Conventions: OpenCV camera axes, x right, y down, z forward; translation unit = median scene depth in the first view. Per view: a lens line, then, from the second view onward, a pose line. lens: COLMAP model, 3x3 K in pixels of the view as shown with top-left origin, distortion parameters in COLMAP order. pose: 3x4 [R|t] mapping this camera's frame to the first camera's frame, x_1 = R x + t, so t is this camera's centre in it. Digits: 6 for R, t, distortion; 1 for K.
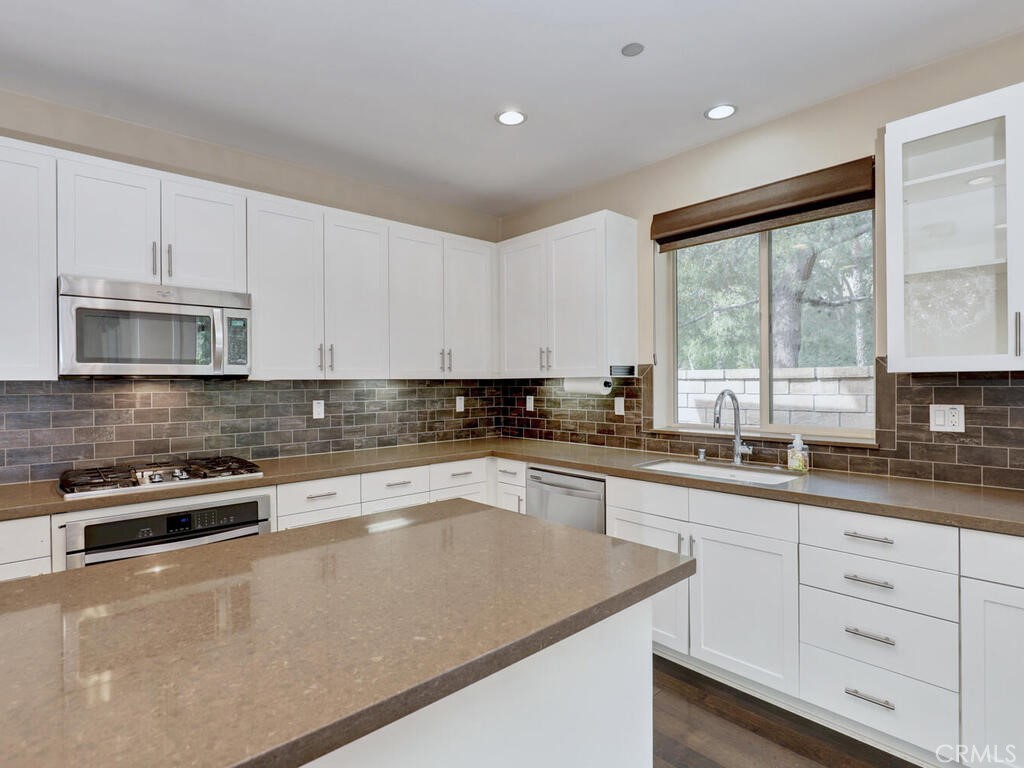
lens RADIAL K [[533.5, 0, 512.3], [0, 533.5, 385.0], [0, 0, 1]] dist [-0.013035, 0.000074]
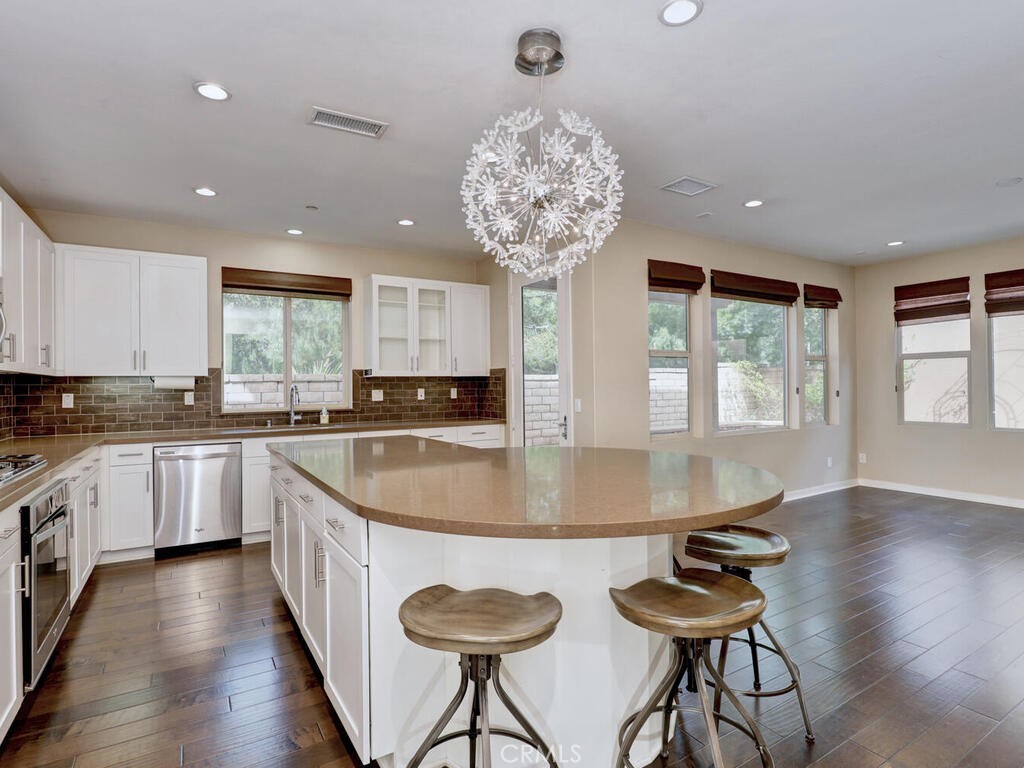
lens RADIAL K [[533.5, 0, 509.6], [0, 533.5, 383.4], [0, 0, 1]] dist [-0.013035, 0.000074]
pose [[0.180430, 0.012802, 0.983505, -1.012260], [0.015444, 0.999755, -0.015846, 0.037100], [-0.983467, 0.018048, 0.180188, -0.037161]]
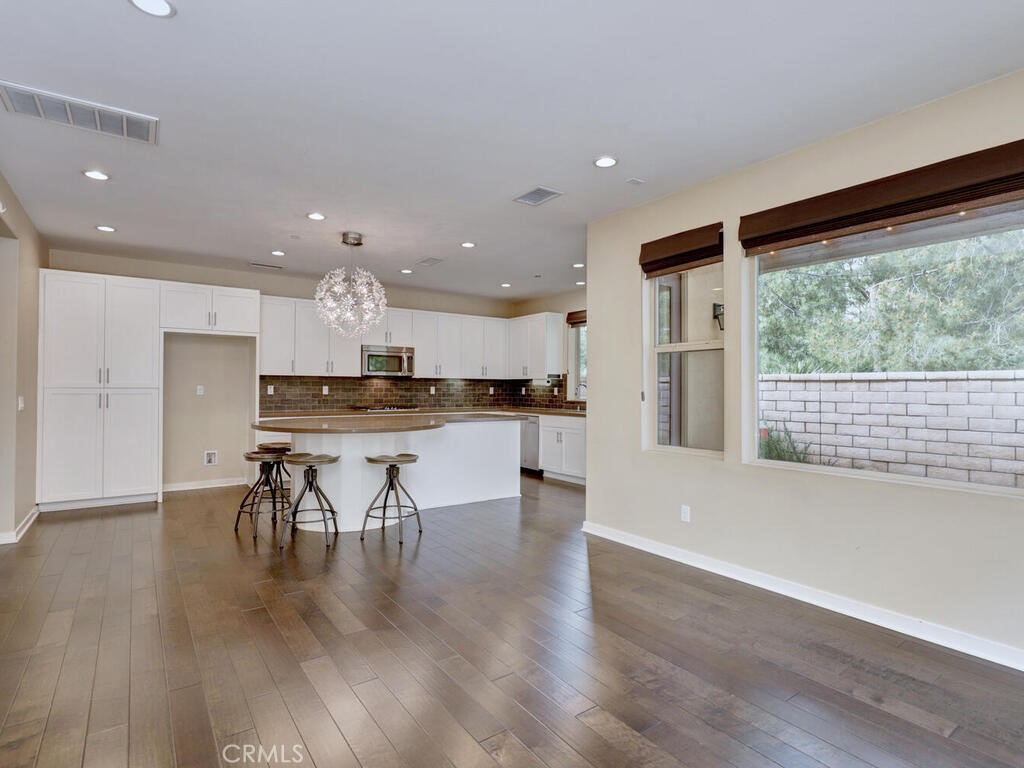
lens RADIAL K [[533.5, 0, 512.0], [0, 533.5, 385.2], [0, 0, 1]] dist [-0.013035, 0.000074]
pose [[0.993286, 0.014557, -0.114769, 0.291403], [-0.015737, 0.999832, -0.009385, 0.039733], [0.114613, 0.011128, 0.993348, -1.440301]]
